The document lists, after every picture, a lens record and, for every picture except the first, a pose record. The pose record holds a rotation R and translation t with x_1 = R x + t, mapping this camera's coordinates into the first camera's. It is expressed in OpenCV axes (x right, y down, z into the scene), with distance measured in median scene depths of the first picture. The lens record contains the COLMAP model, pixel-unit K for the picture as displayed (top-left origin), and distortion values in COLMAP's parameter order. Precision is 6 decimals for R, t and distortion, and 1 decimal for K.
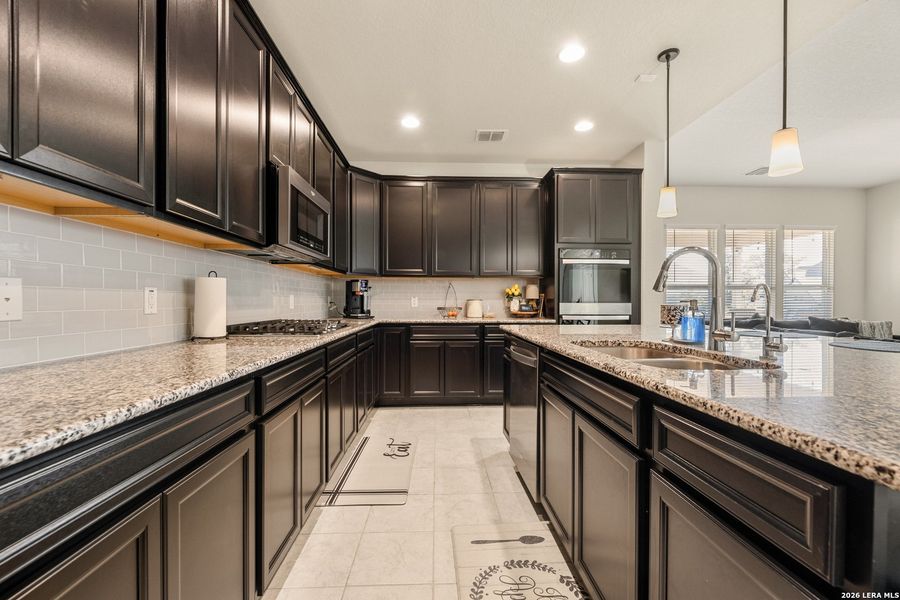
lens RADIAL K [[385.5, 0, 451.3], [0, 385.5, 299.2], [0, 0, 1]] dist [0.001136, -0.001299]
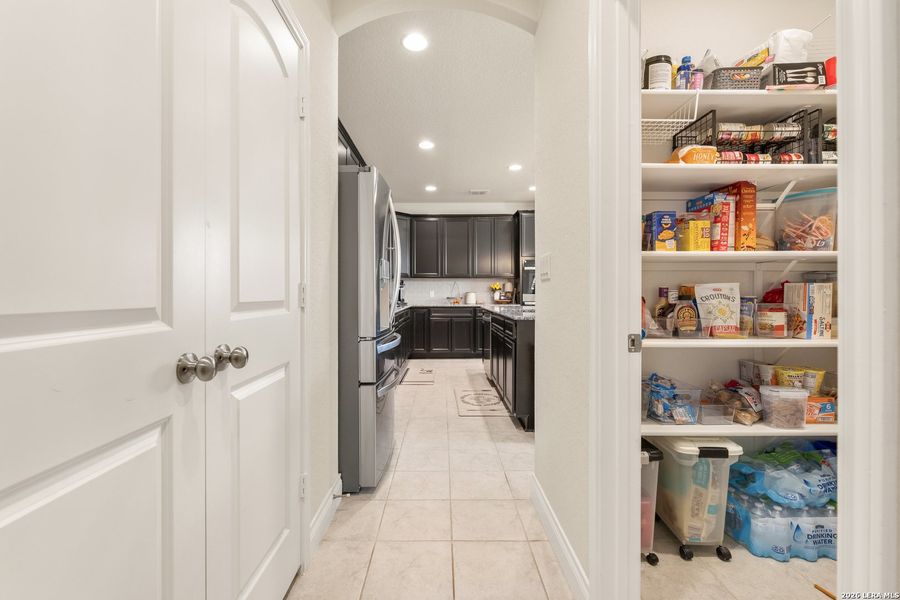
lens RADIAL K [[385.5, 0, 463.3], [0, 385.5, 292.0], [0, 0, 1]] dist [0.001136, -0.001299]
pose [[0.999946, -0.005220, 0.009029, 0.017680], [0.005262, 0.999975, -0.004636, 0.007746], [-0.009004, 0.004683, 0.999948, -0.601765]]
